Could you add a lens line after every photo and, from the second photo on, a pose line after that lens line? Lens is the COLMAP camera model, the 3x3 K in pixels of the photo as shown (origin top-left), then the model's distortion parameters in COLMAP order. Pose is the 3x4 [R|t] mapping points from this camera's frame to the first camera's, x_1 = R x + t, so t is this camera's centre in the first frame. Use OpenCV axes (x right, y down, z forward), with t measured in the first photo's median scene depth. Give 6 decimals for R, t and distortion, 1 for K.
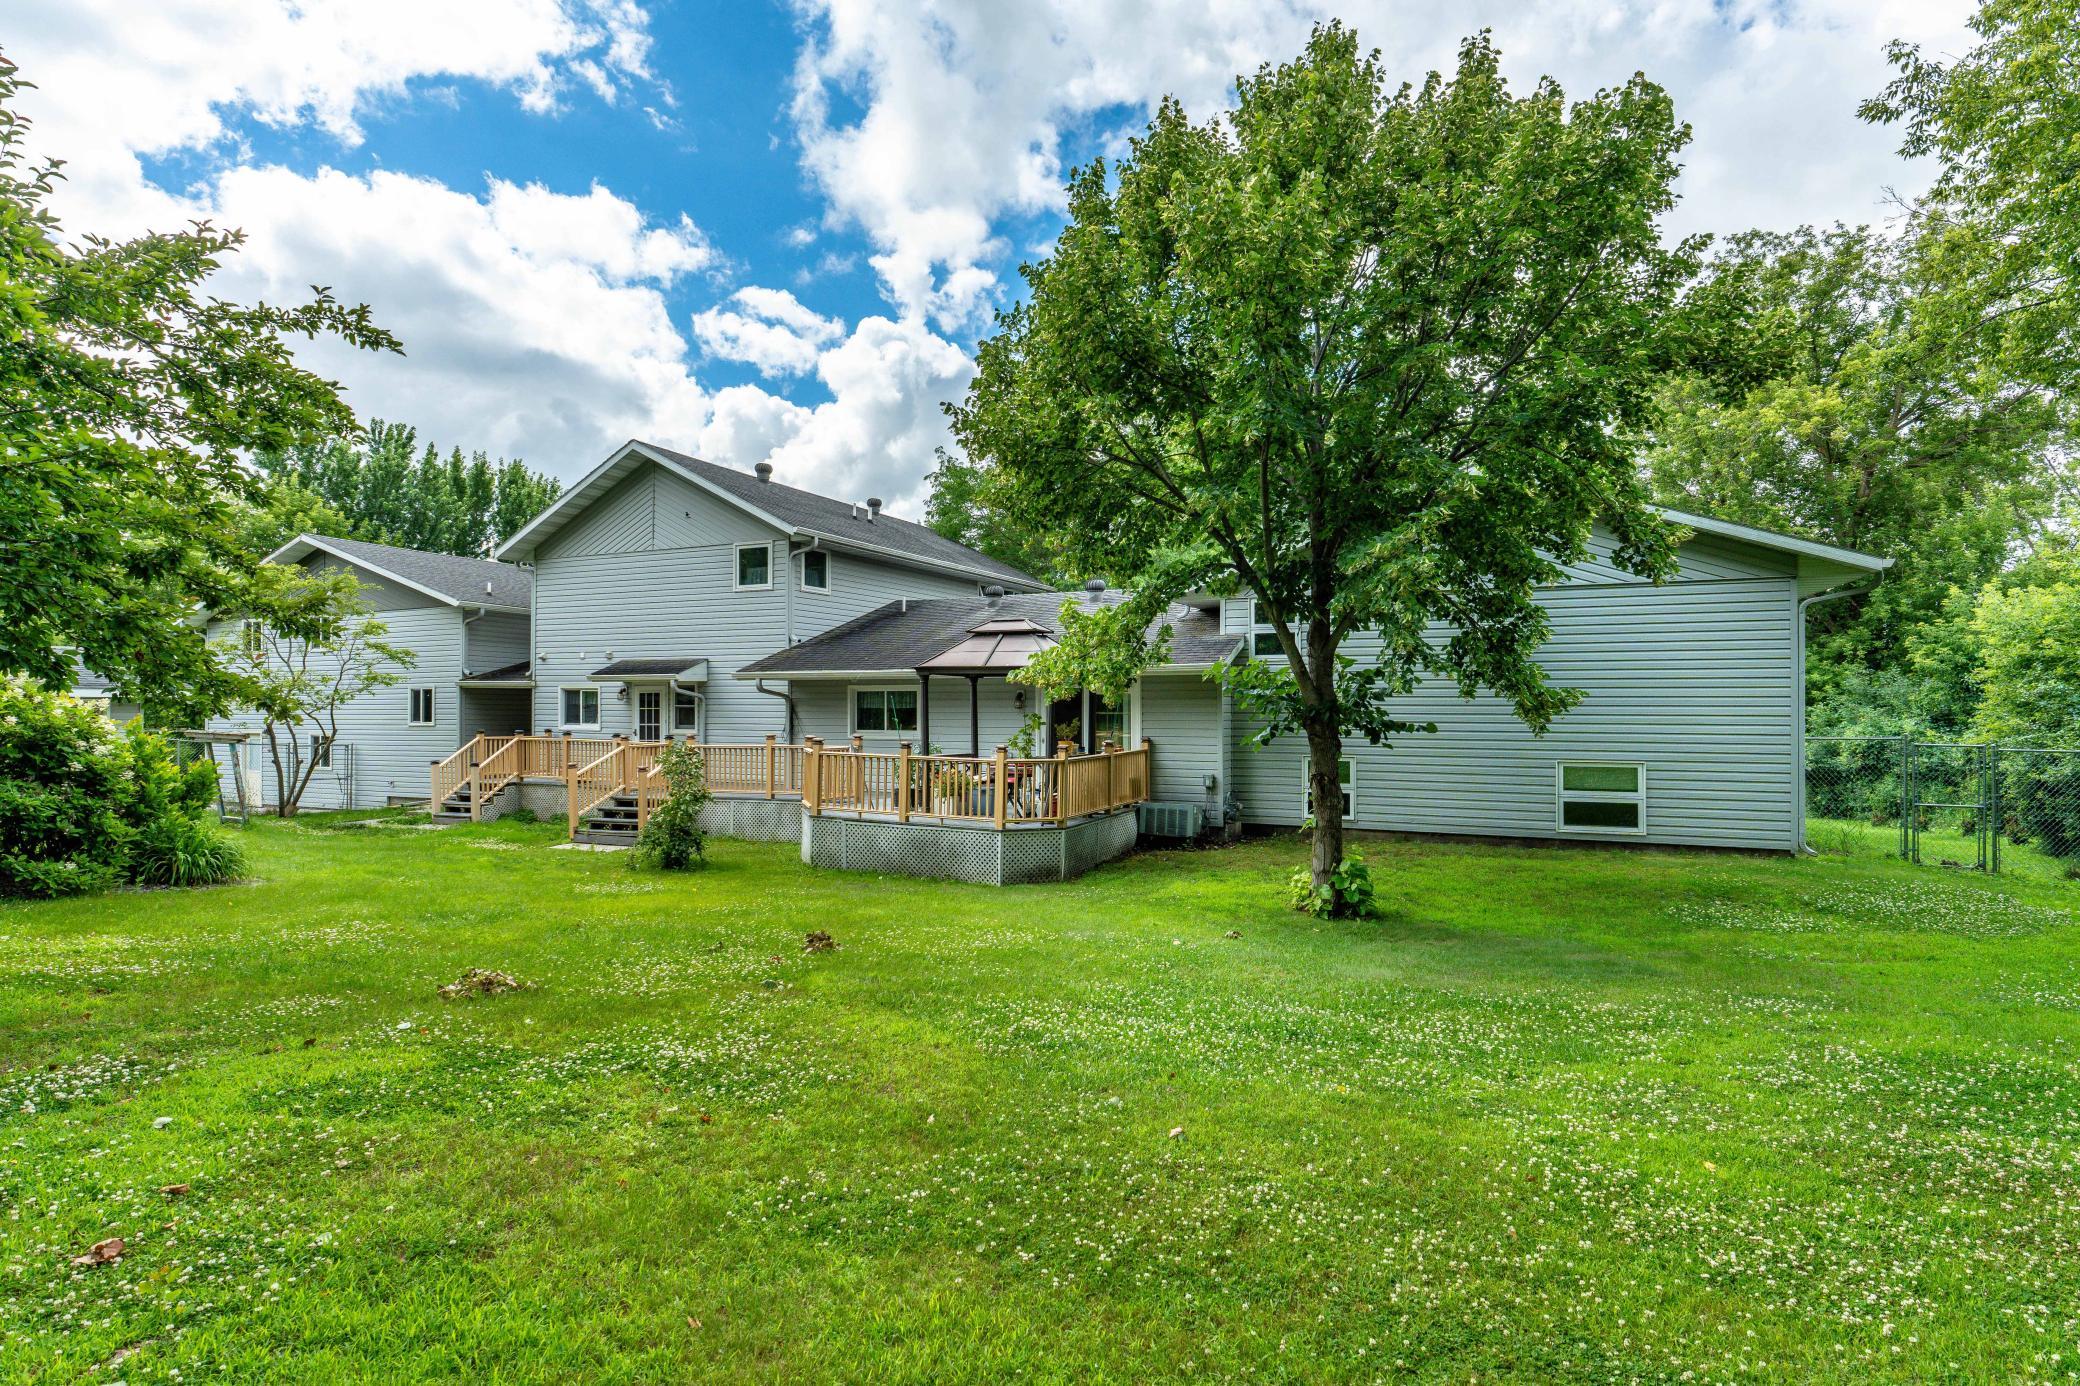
lens RADIAL K [[1064.2, 0, 1038.0], [0, 1064.2, 702.1], [0, 0, 1]] dist [-0.007340, -0.001536]
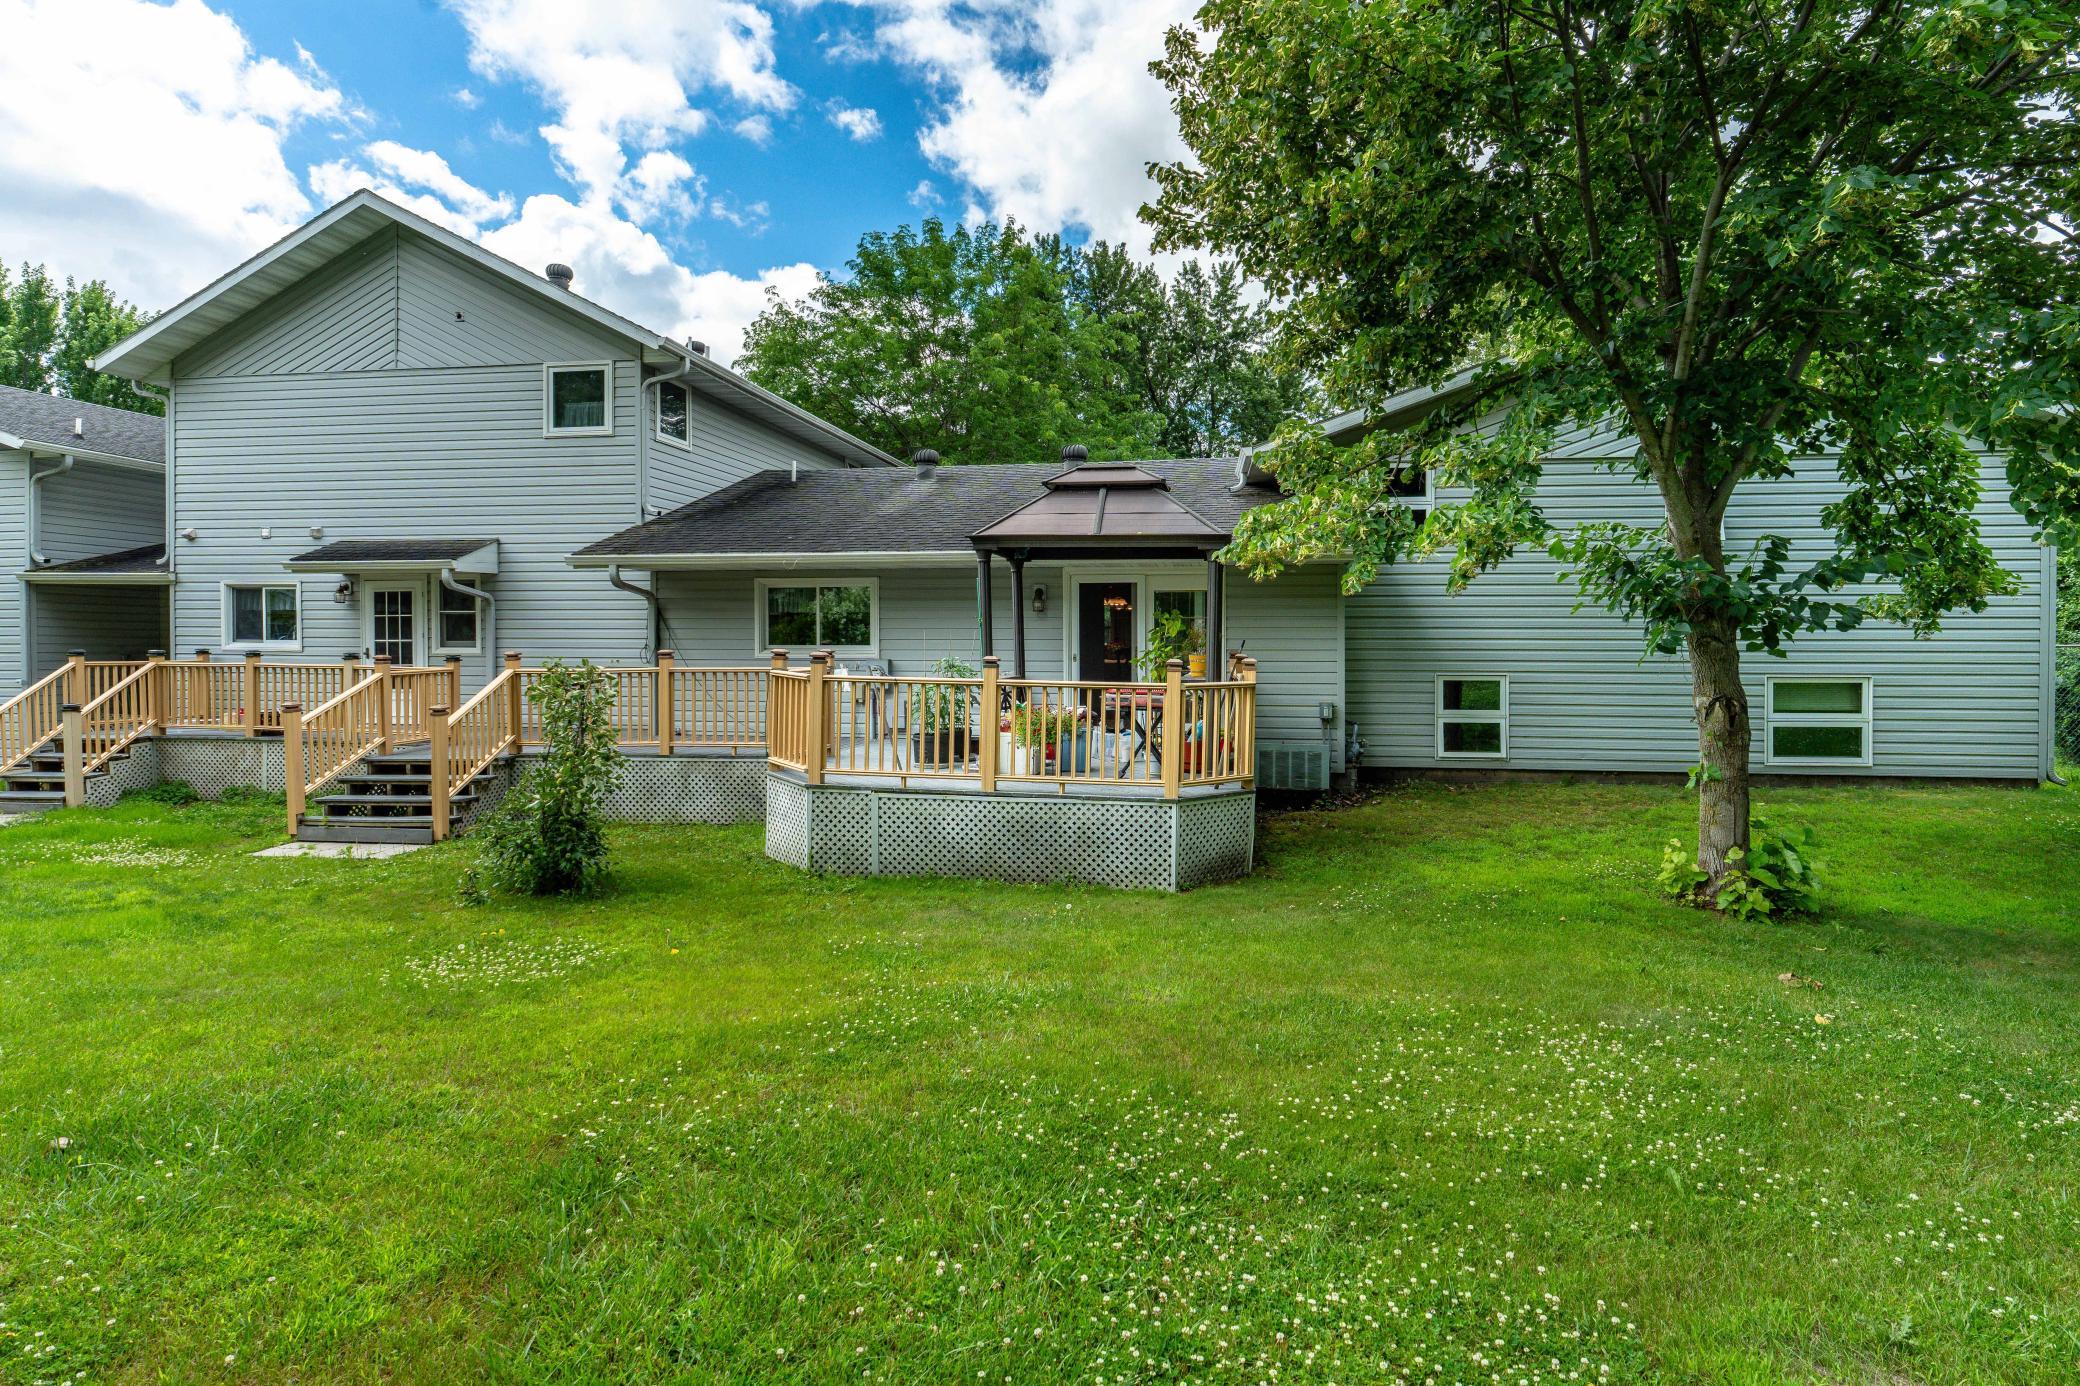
lens RADIAL K [[1064.2, 0, 1051.2], [0, 1064.2, 647.1], [0, 0, 1]] dist [-0.007340, -0.001536]
pose [[0.957558, -0.004906, 0.288197, -0.176962], [-0.000379, 0.999833, 0.018277, 0.013885], [-0.288239, -0.017610, 0.957397, 0.281548]]
